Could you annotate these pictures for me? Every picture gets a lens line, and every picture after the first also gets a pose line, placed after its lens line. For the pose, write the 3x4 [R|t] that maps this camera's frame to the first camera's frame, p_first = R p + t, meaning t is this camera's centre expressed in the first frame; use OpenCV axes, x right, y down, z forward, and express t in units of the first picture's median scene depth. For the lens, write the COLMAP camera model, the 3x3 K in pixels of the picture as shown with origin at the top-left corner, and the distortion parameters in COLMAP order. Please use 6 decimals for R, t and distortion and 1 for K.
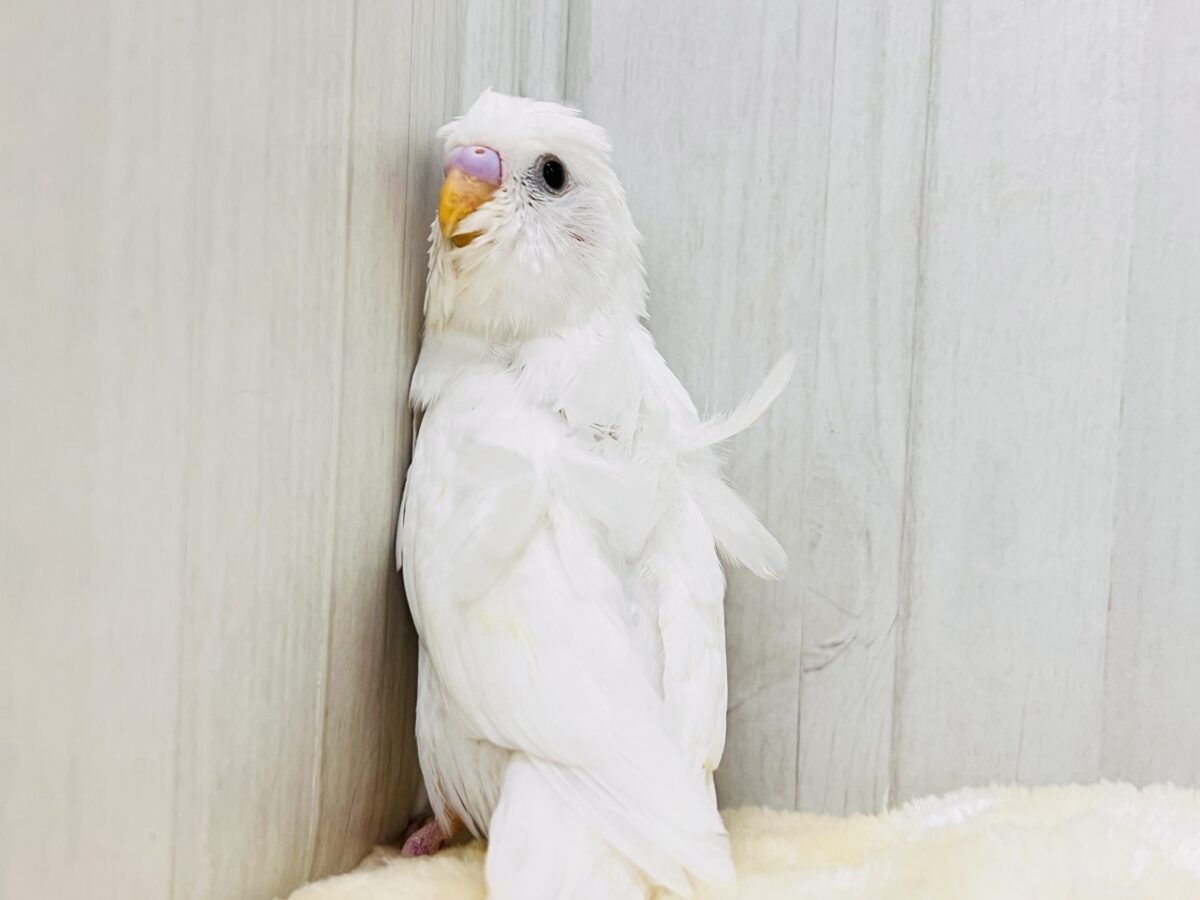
lens RADIAL K [[1681.7, 0, 606.1], [0, 1681.7, 428.0], [0, 0, 1]] dist [-0.008845, 0.000000]
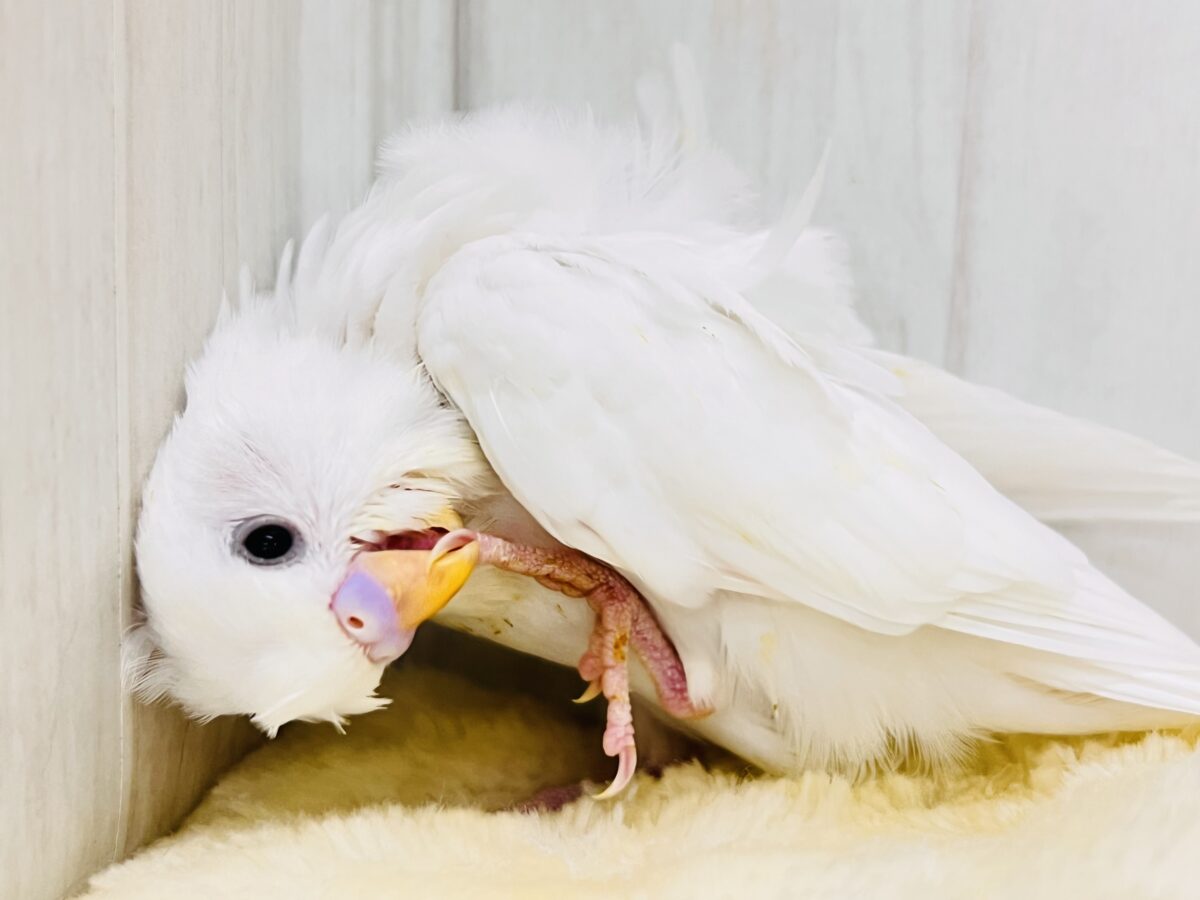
lens RADIAL K [[1681.7, 0, 599.5], [0, 1681.7, 451.9], [0, 0, 1]] dist [-0.008845, 0.000000]
pose [[0.997075, -0.027629, 0.071261, -0.025606], [0.017362, 0.989877, 0.140861, 0.013838], [-0.074432, -0.139212, 0.987461, 0.298978]]
